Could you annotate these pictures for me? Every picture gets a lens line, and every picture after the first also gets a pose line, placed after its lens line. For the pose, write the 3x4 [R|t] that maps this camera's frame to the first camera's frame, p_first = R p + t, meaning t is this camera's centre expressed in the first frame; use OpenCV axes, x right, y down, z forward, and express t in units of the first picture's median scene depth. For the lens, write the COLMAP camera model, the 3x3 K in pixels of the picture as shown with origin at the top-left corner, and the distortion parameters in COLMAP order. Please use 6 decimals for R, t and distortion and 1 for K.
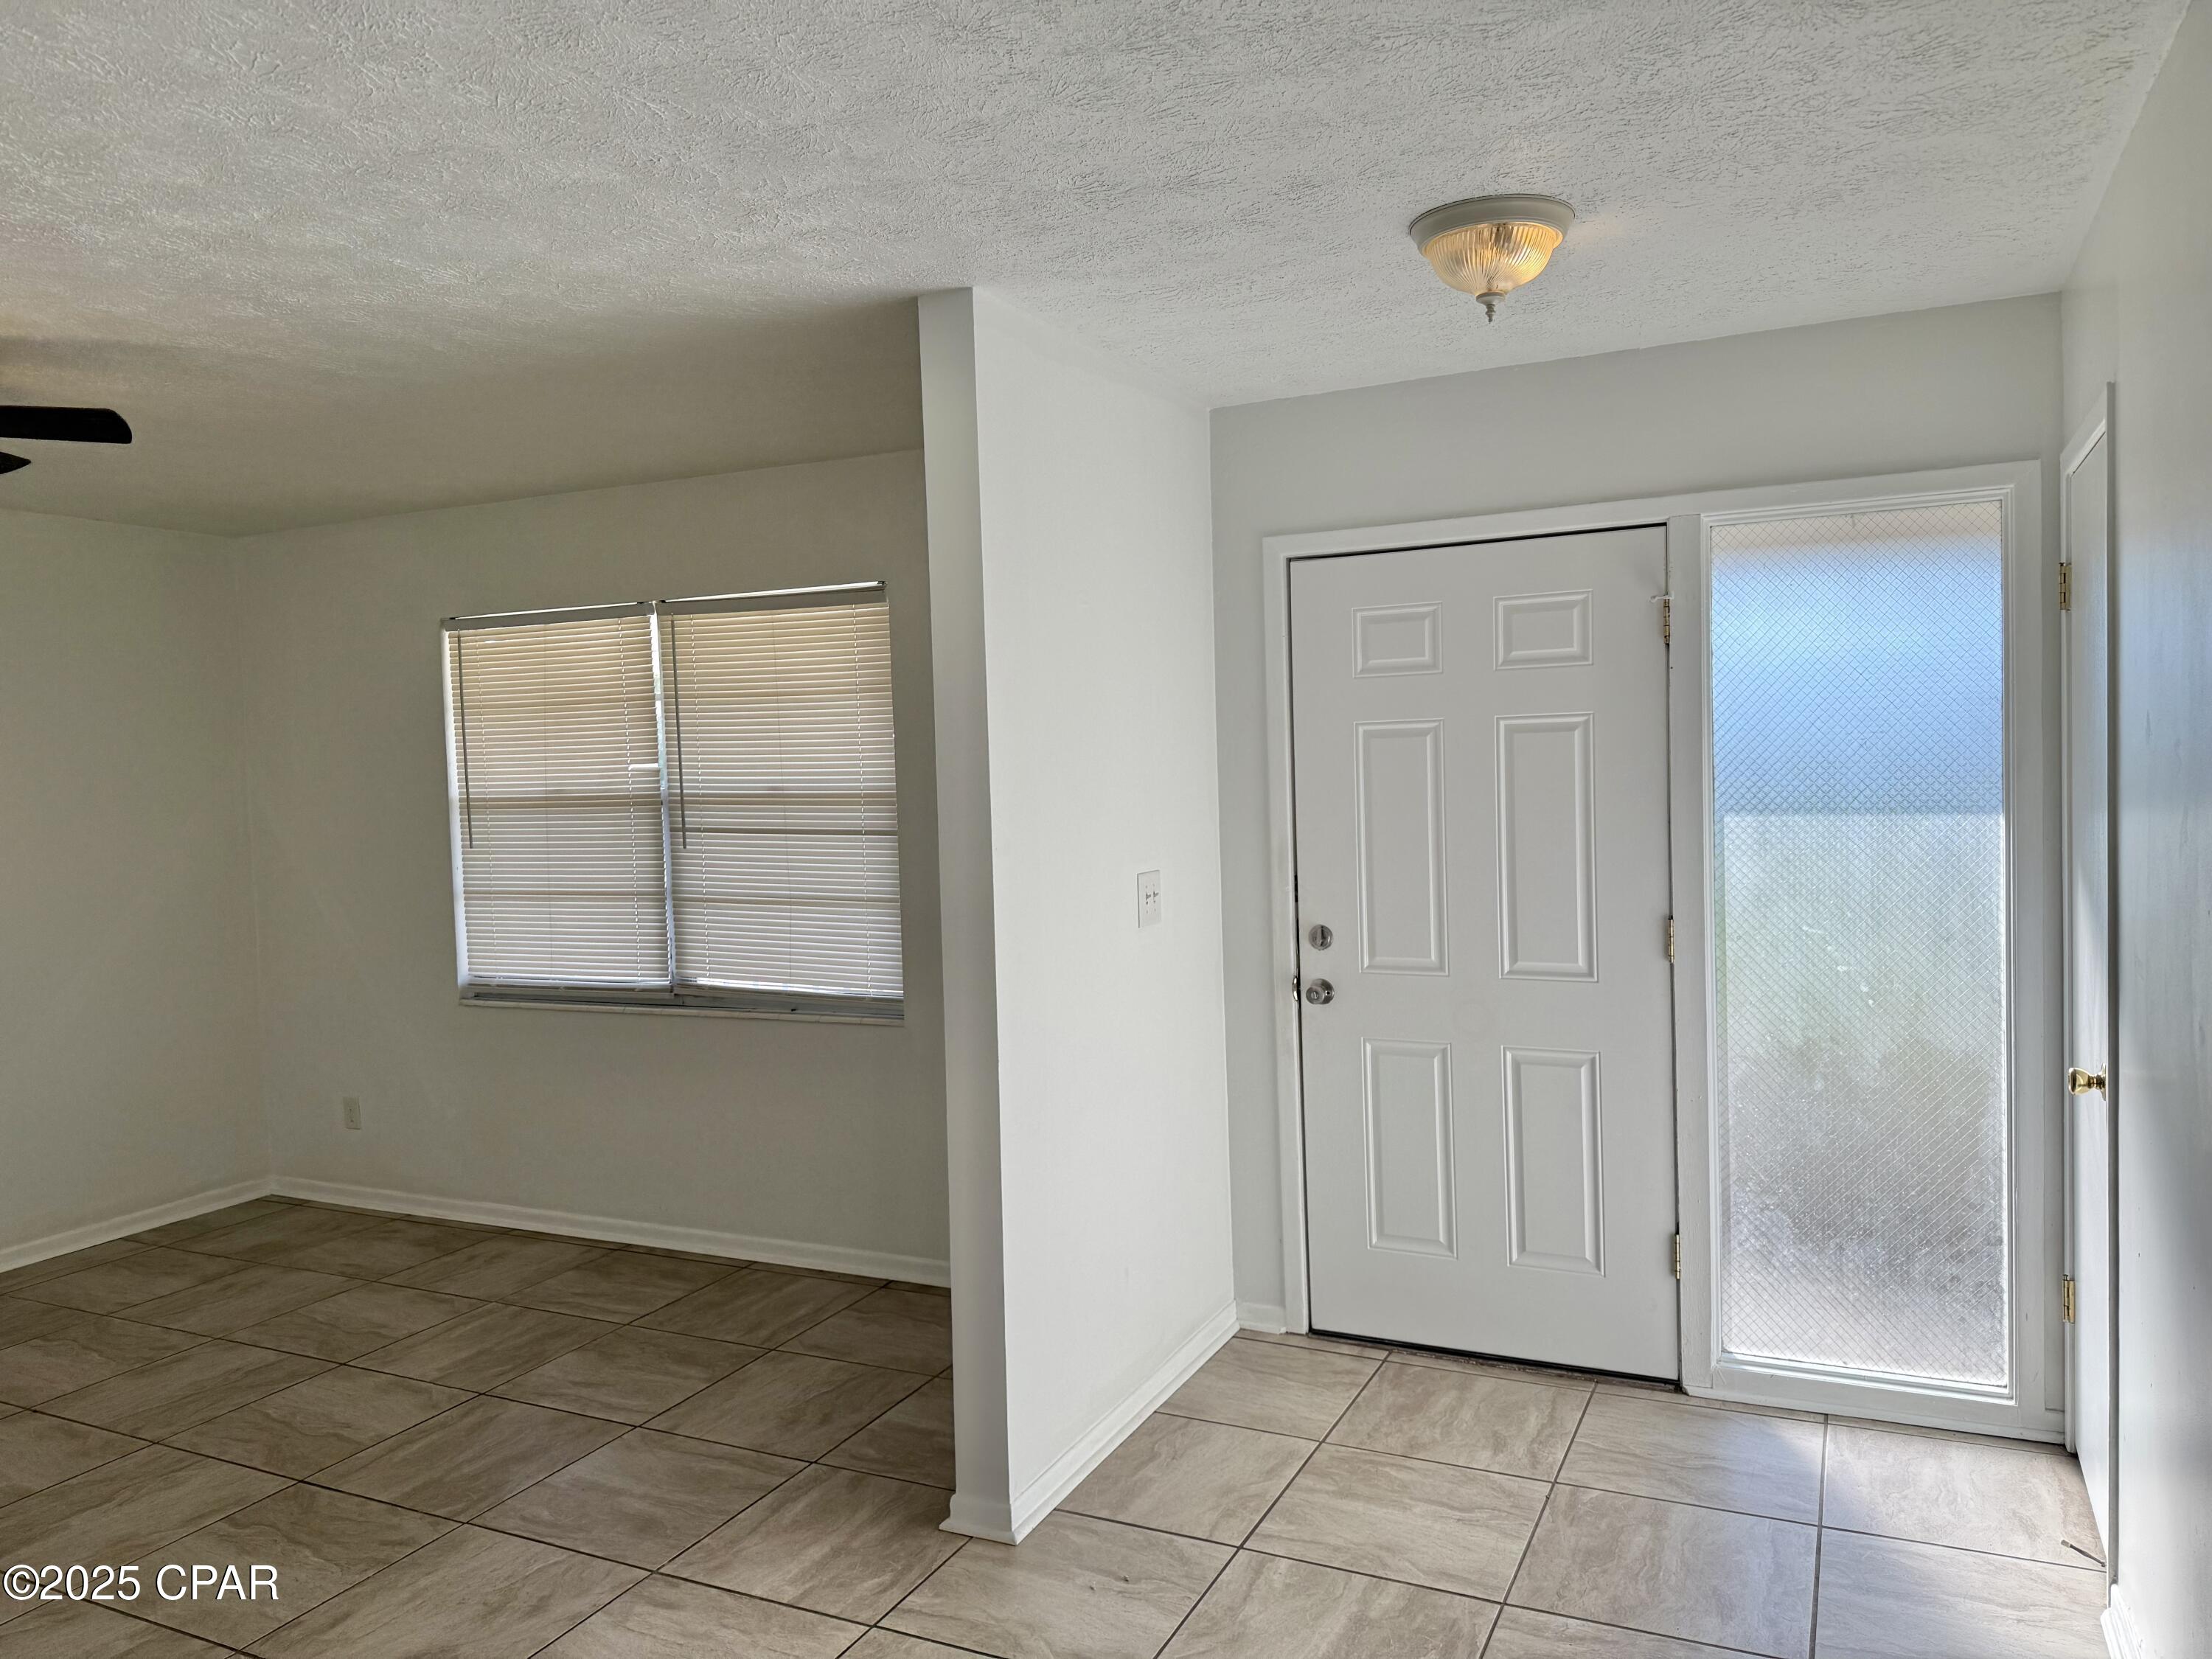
lens RADIAL K [[1558.4, 0, 1106.5], [0, 1558.4, 828.4], [0, 0, 1]] dist [0.043543, -0.052616]
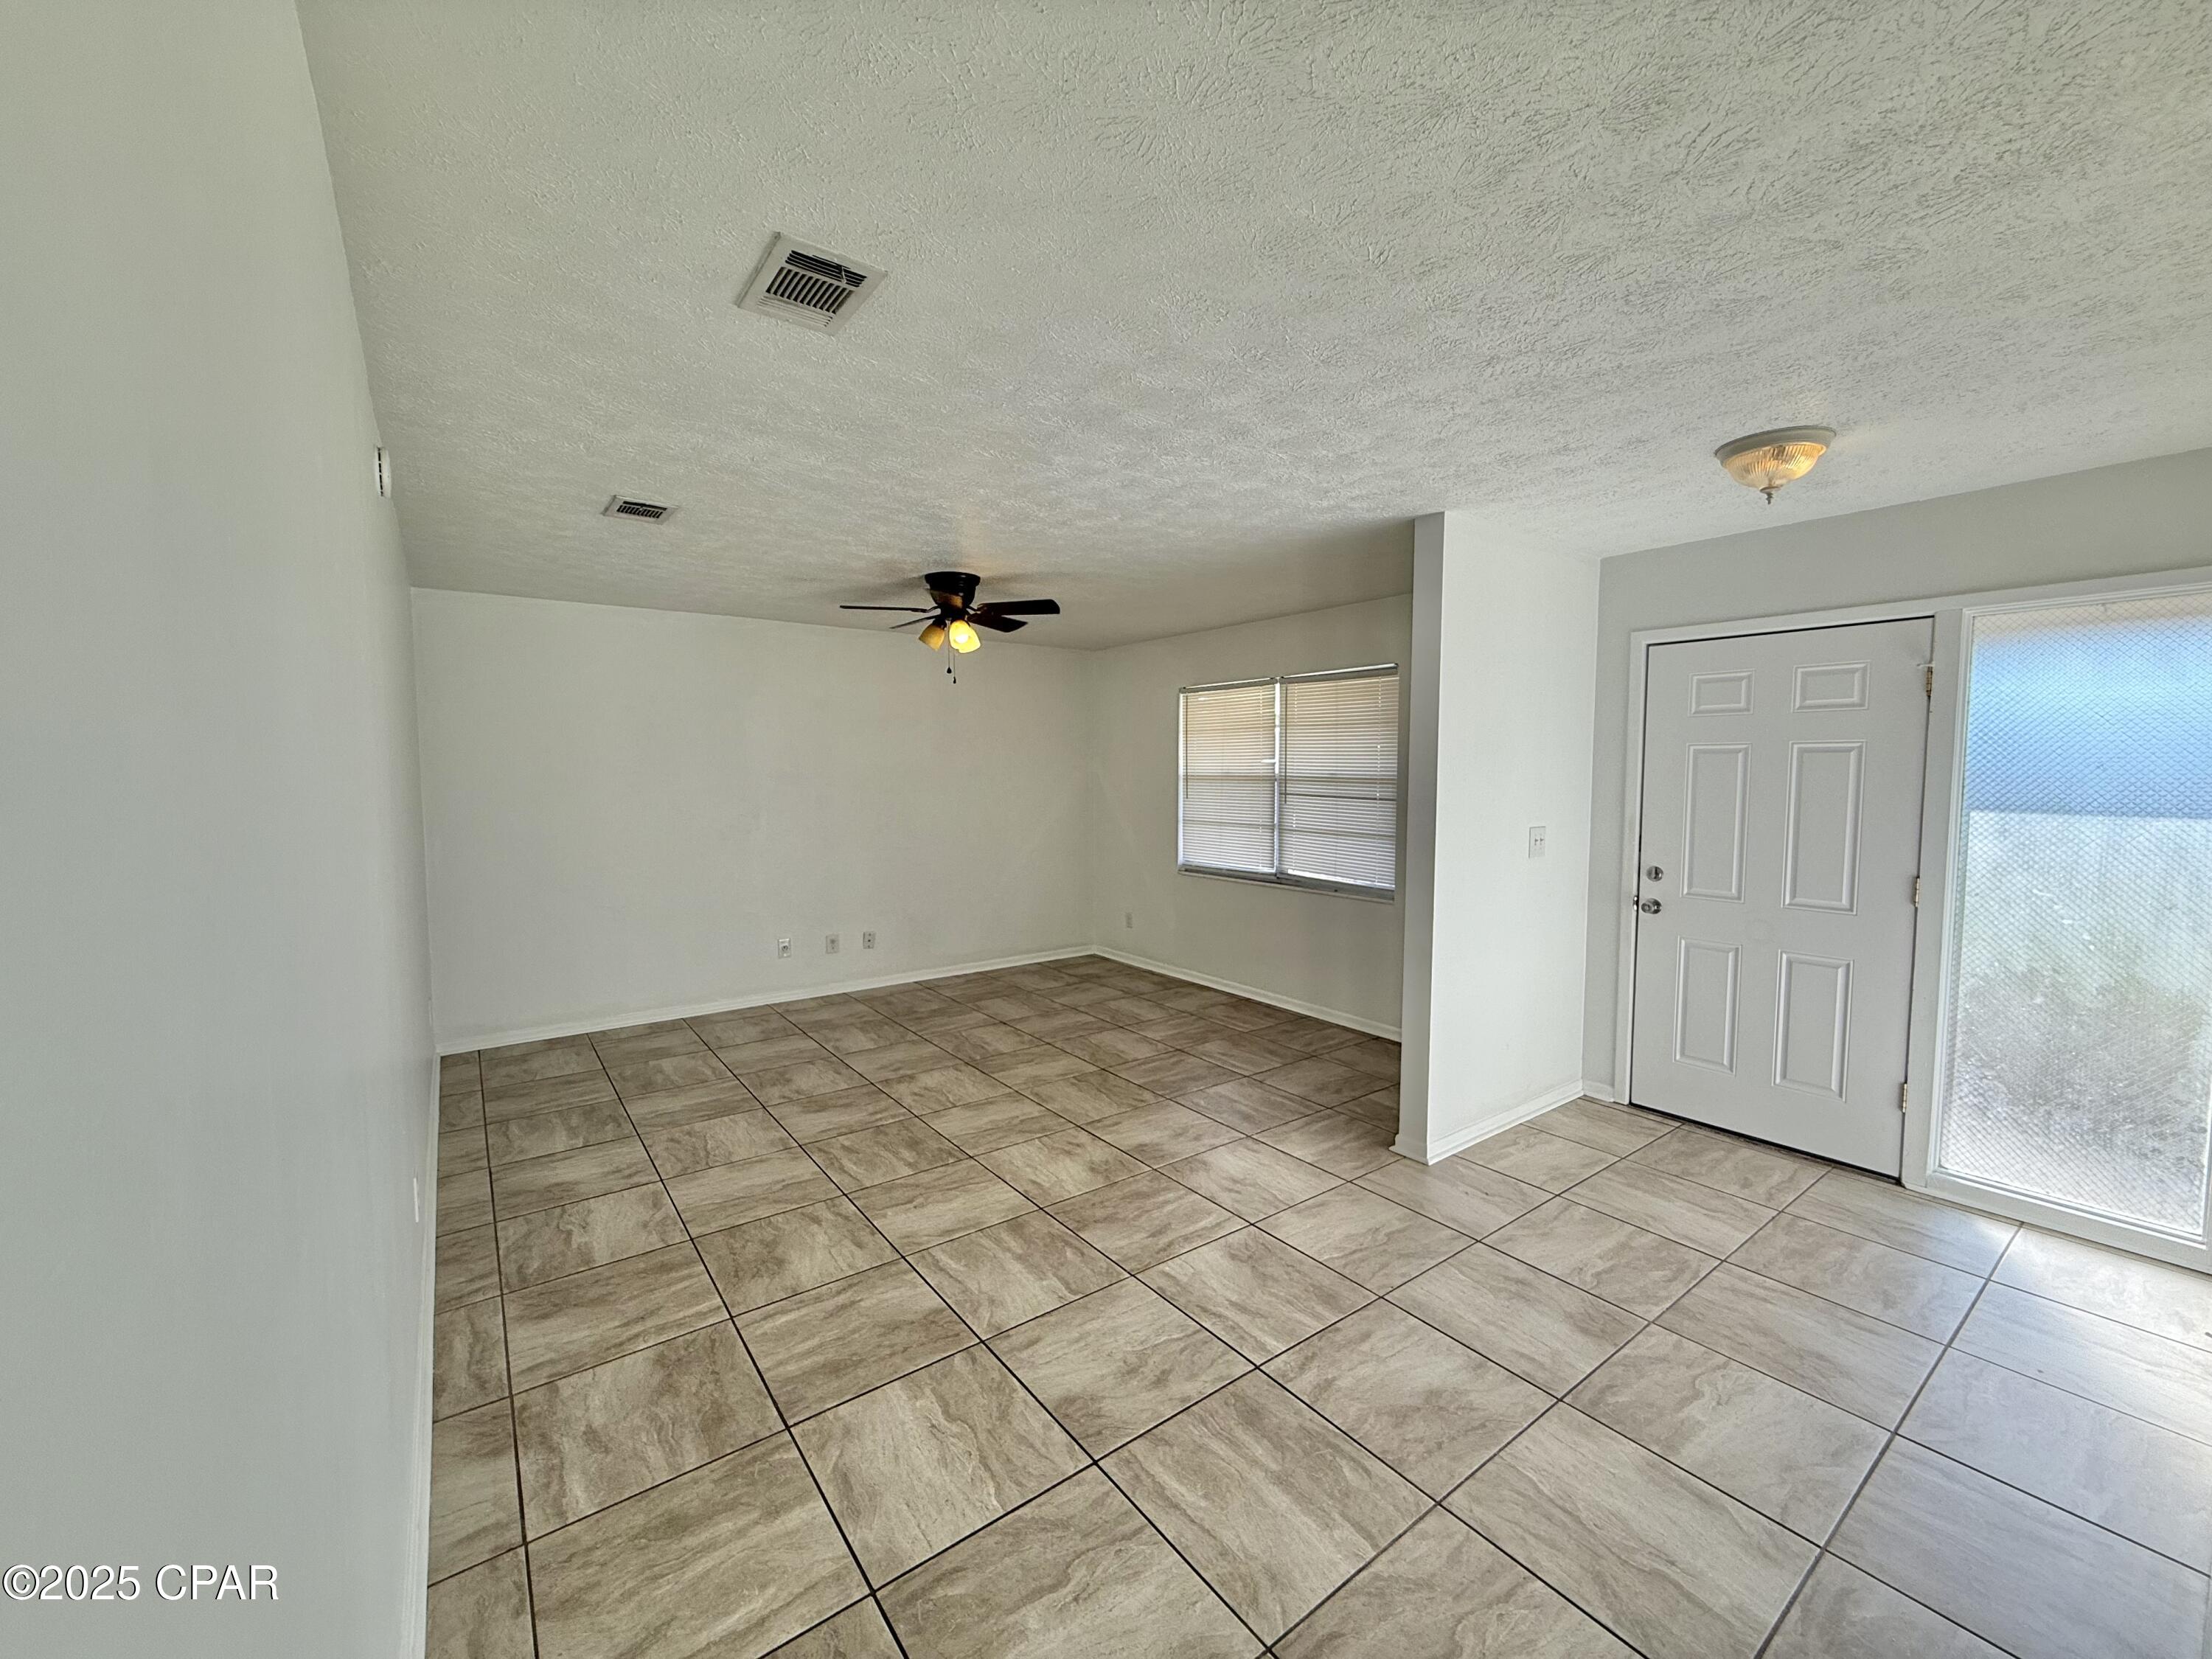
lens RADIAL K [[882.3, 0, 1107.7], [0, 882.3, 827.8], [0, 0, 1]] dist [0.003619, -0.000195]
pose [[0.887798, 0.061158, -0.456152, 0.053215], [-0.047811, 0.998025, 0.040754, 0.012039], [0.457743, -0.014372, 0.888968, -0.124478]]
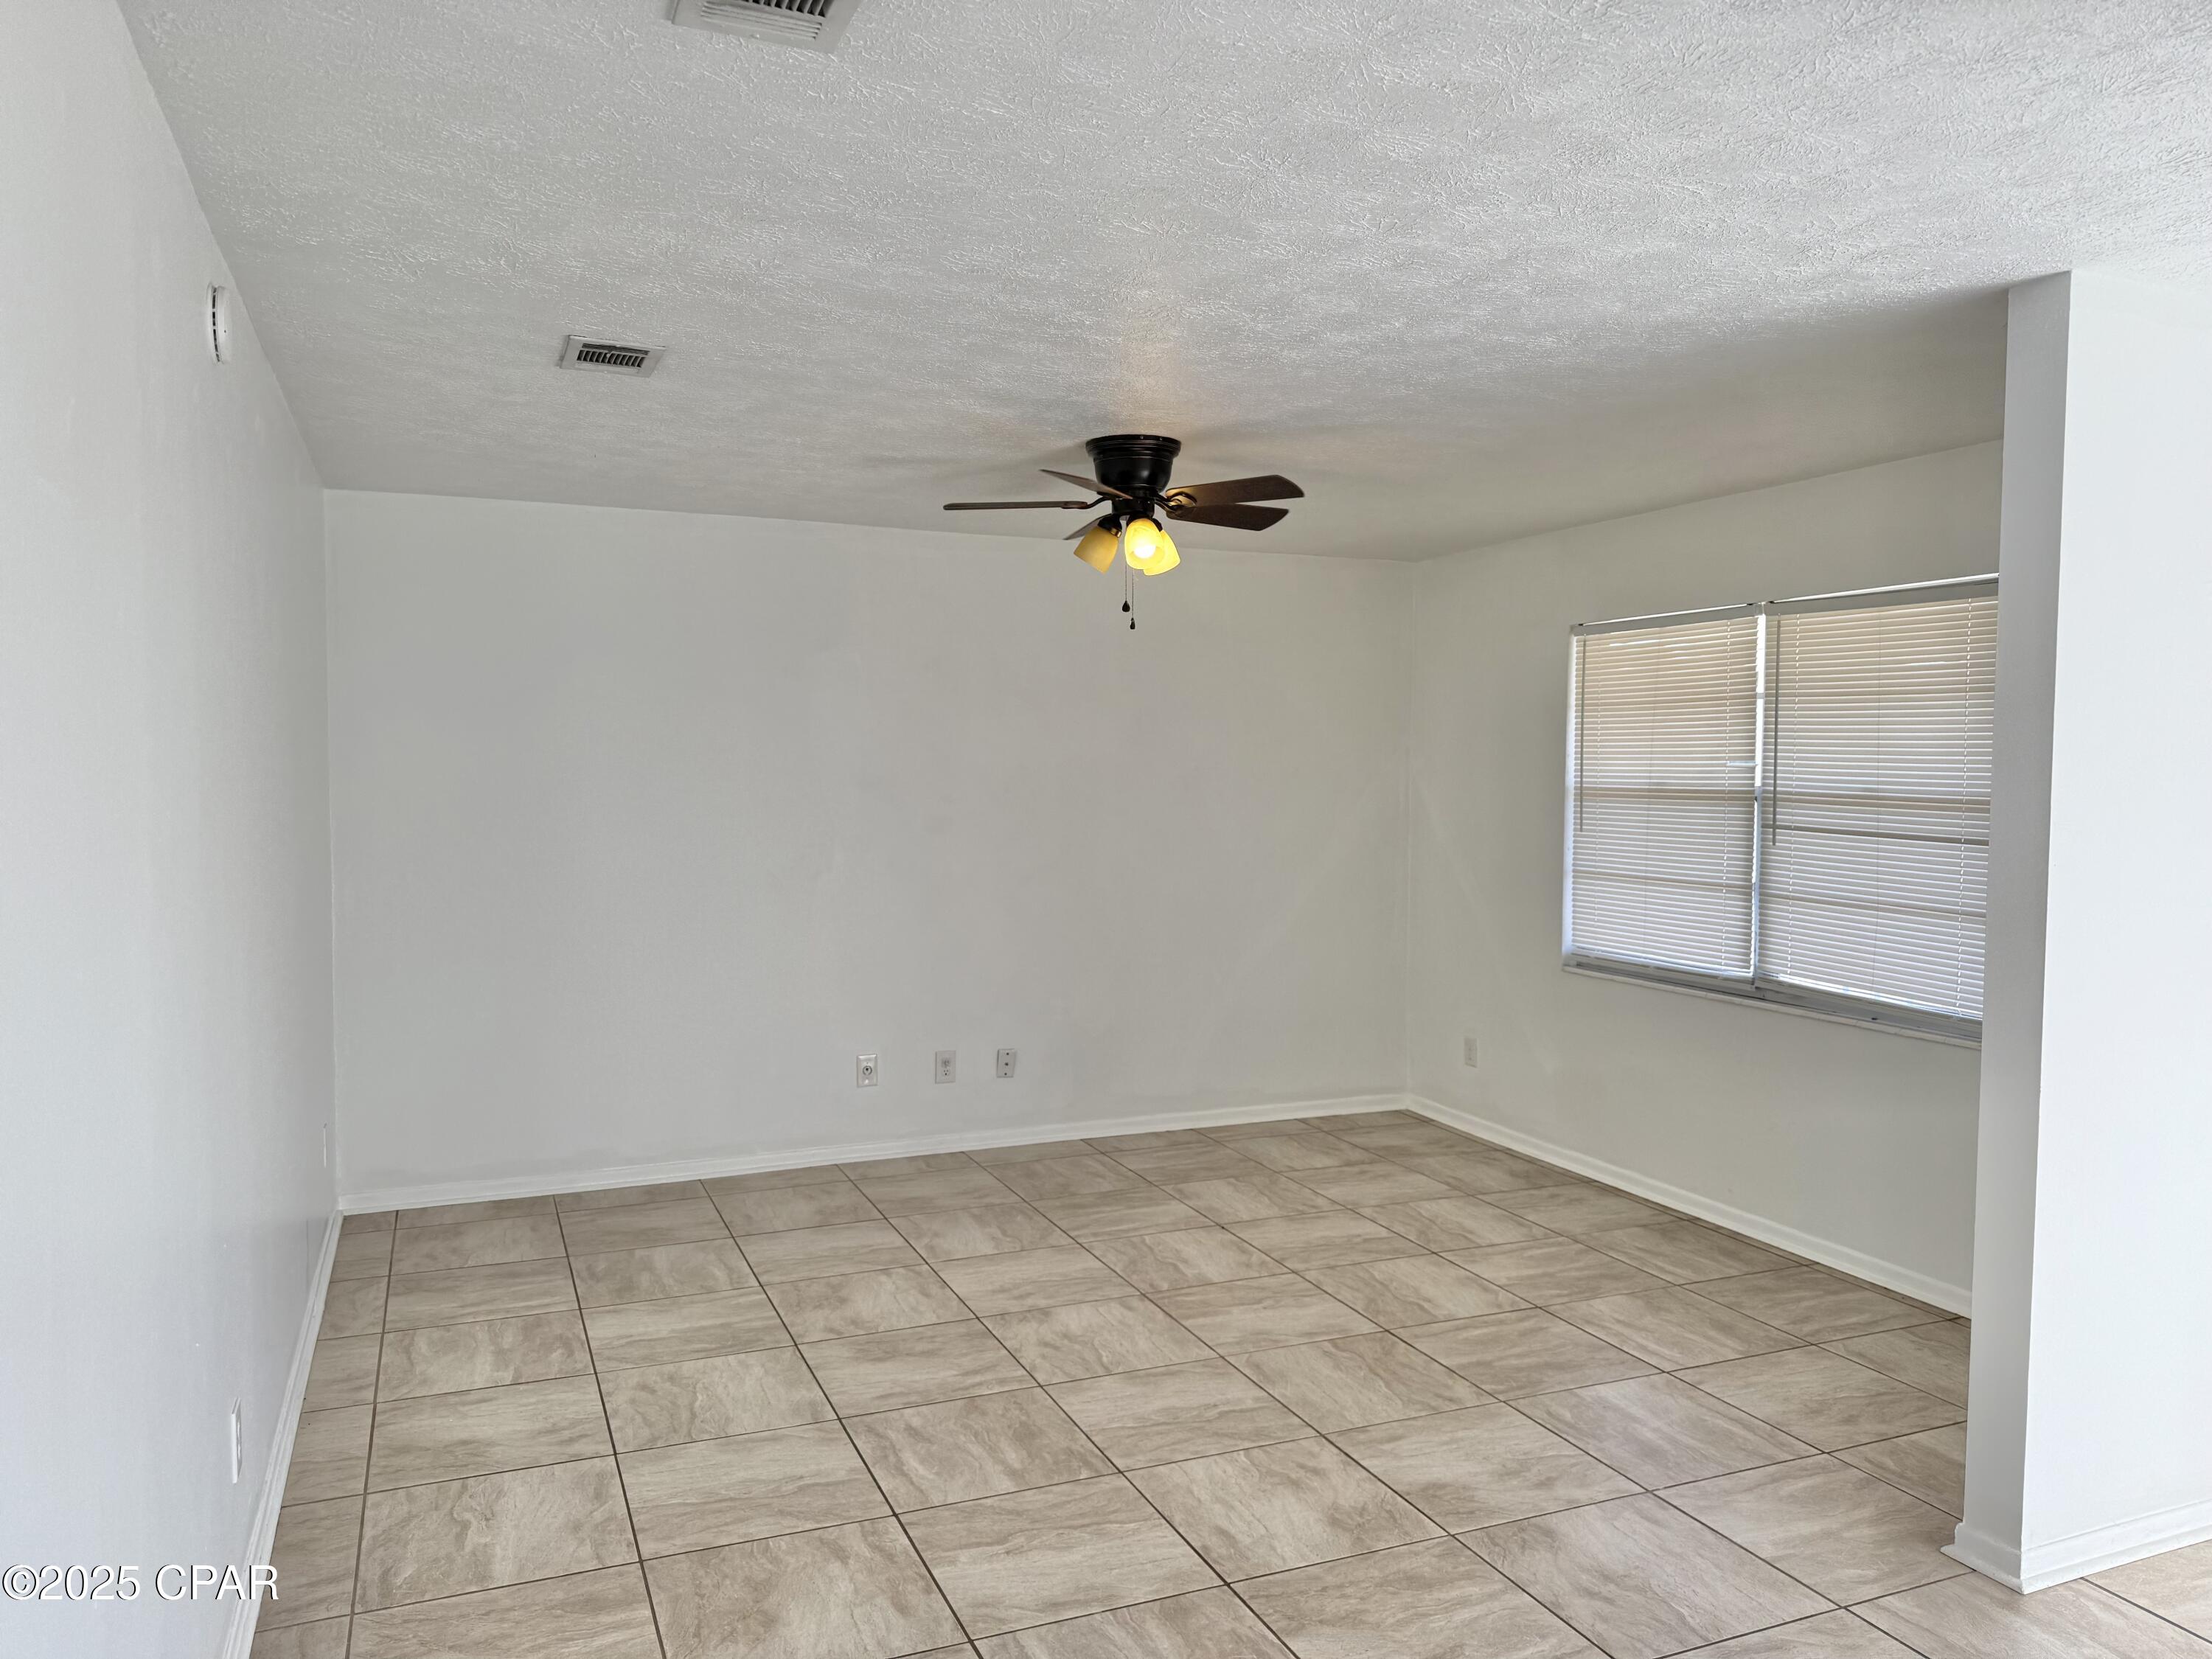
lens RADIAL K [[1558.4, 0, 1116.5], [0, 1558.4, 837.6], [0, 0, 1]] dist [0.043543, -0.052616]
pose [[0.754685, 0.067463, -0.652609, 0.100682], [-0.059551, 0.997637, 0.034265, -0.001944], [0.653379, 0.013005, 0.756920, -0.075071]]
